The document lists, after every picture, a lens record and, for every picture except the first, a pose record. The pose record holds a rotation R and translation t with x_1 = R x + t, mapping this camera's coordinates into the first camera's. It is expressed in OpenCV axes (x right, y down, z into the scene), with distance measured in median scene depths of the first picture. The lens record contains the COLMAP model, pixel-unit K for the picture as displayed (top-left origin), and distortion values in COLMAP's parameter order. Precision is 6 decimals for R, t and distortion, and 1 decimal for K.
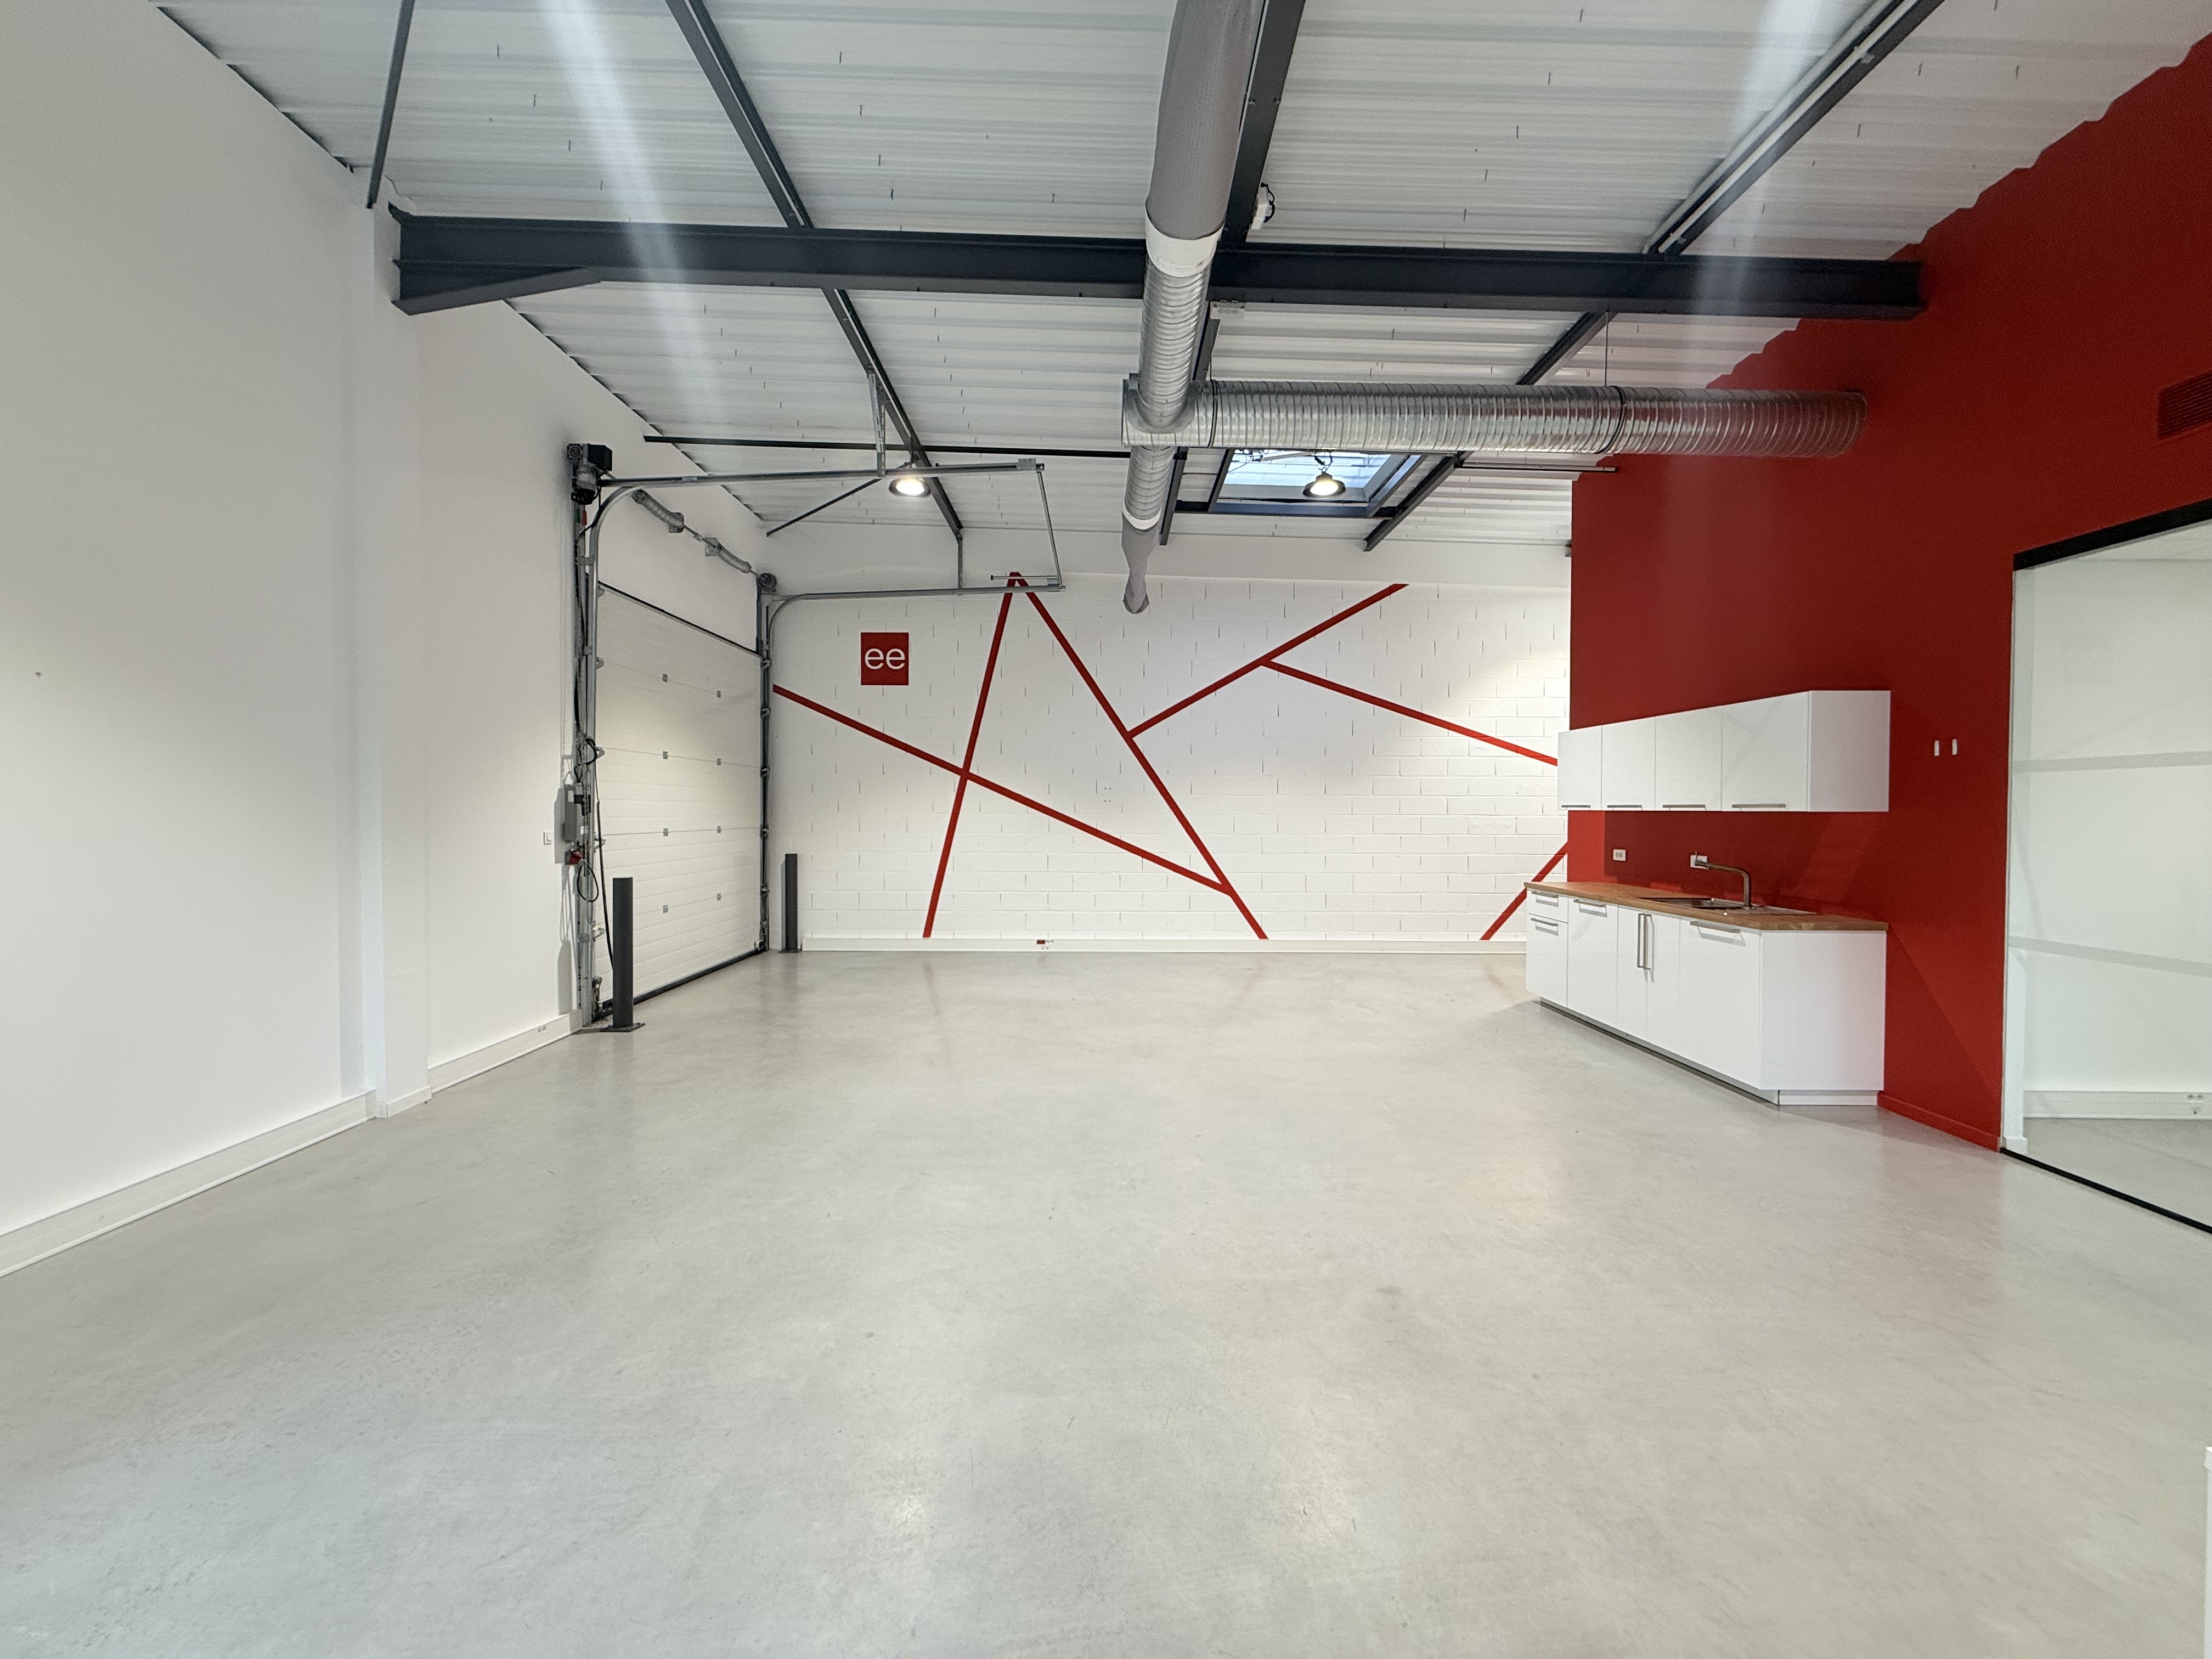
lens RADIAL K [[878.4, 0, 1098.9], [0, 878.4, 824.2], [0, 0, 1]] dist [-0.000403, 0.000278]
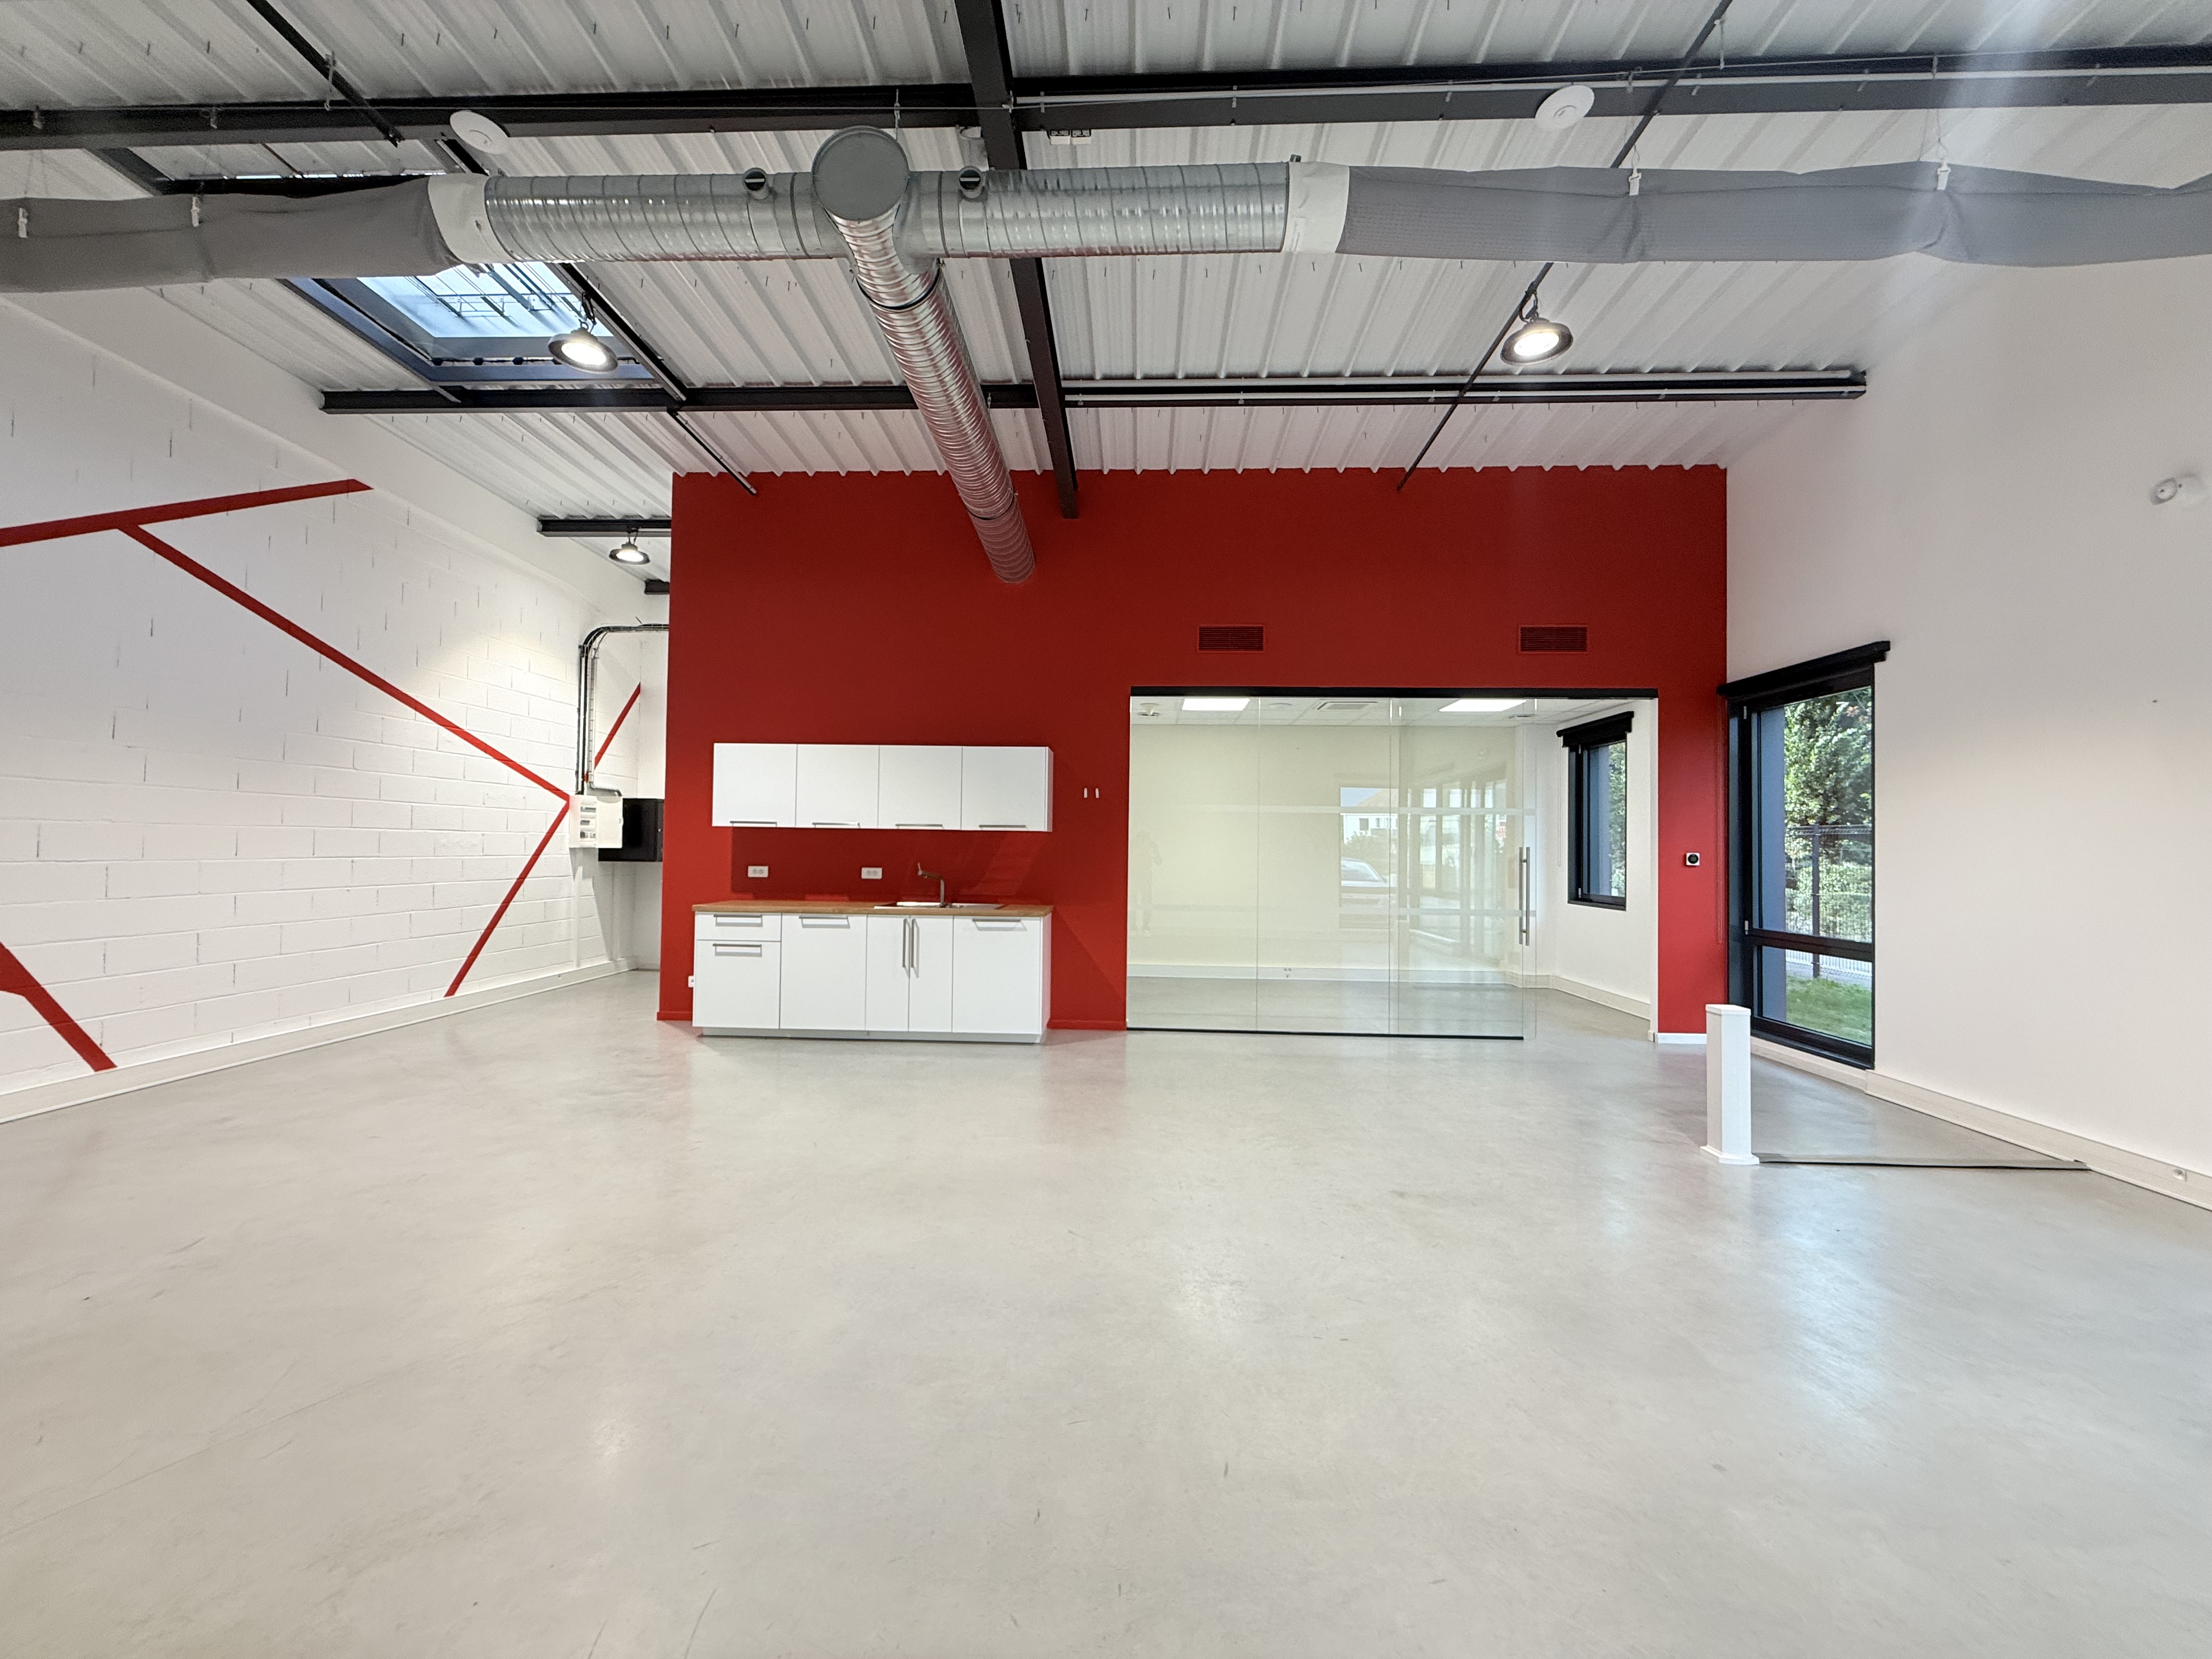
lens RADIAL K [[878.4, 0, 1099.0], [0, 878.4, 824.6], [0, 0, 1]] dist [-0.000403, 0.000278]
pose [[0.040525, 0.022838, 0.998918, -0.453524], [0.003491, 0.999729, -0.022998, 0.006330], [-0.999172, 0.004419, 0.040434, 0.633459]]
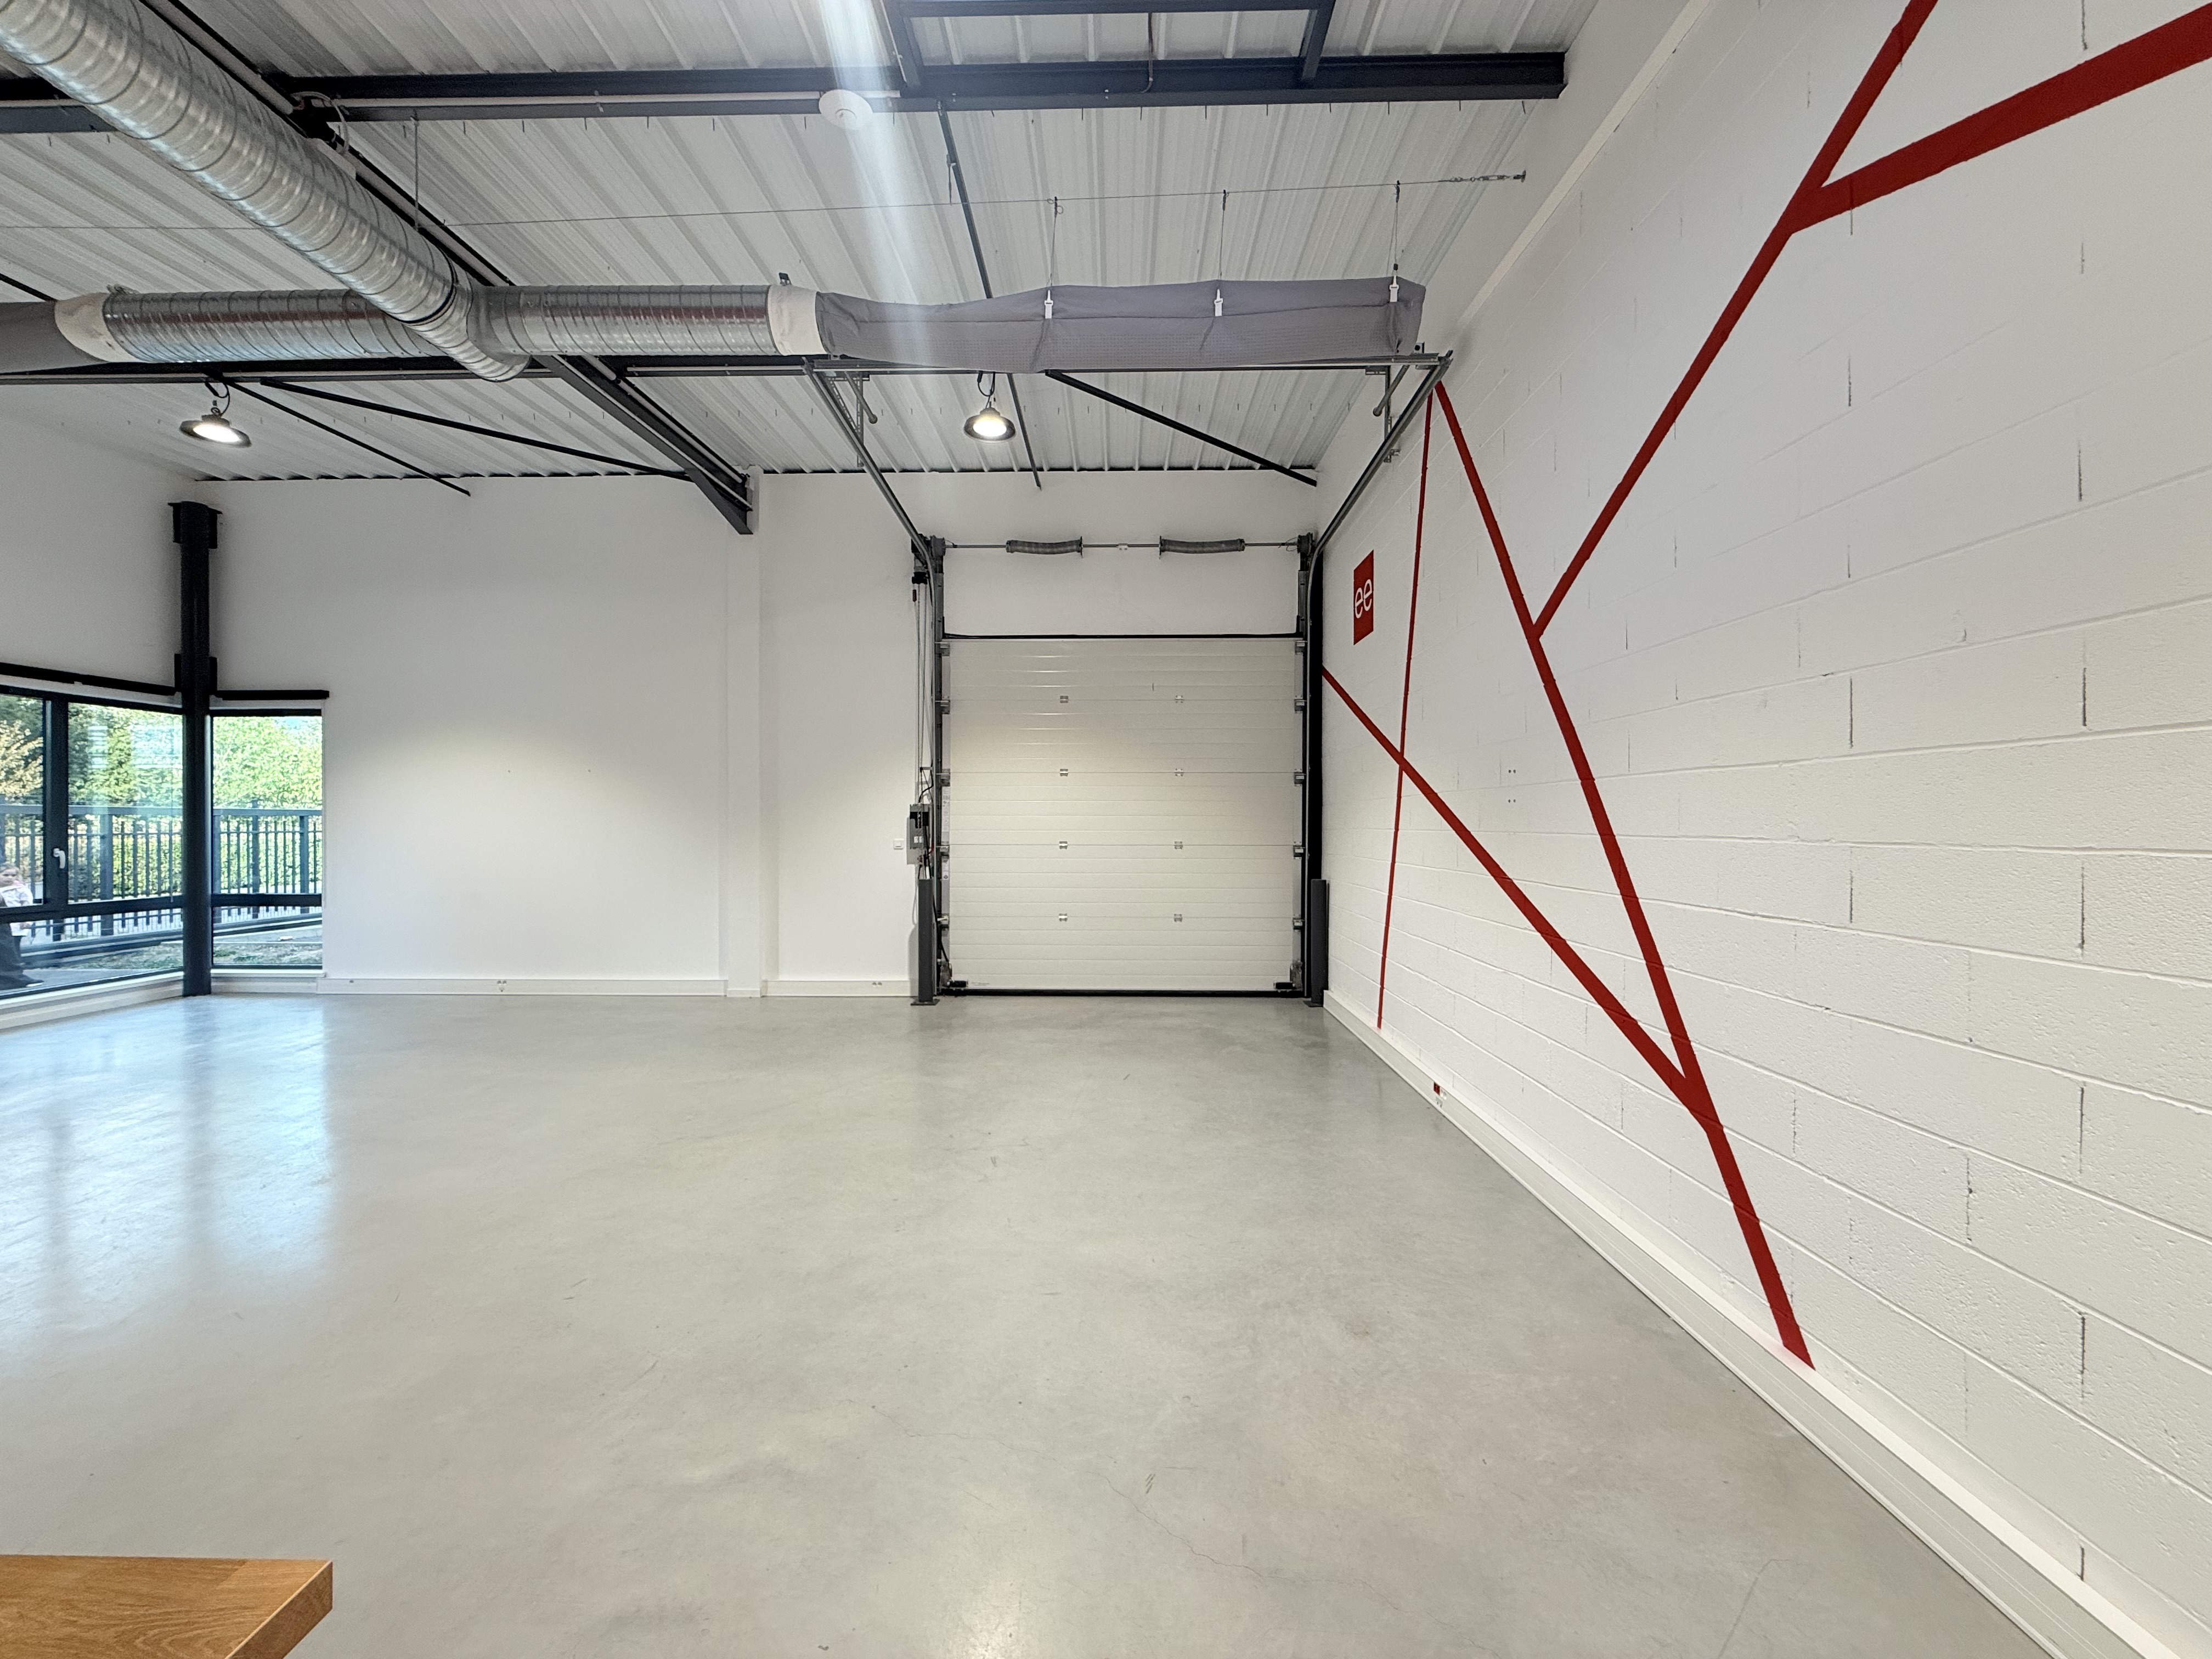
lens RADIAL K [[878.4, 0, 1096.1], [0, 878.4, 823.7], [0, 0, 1]] dist [-0.000403, 0.000278]
pose [[-0.021750, -0.000377, -0.999763, 0.668536], [-0.016834, 0.999858, -0.000011, -0.018941], [0.999622, 0.016830, -0.021753, 1.248051]]
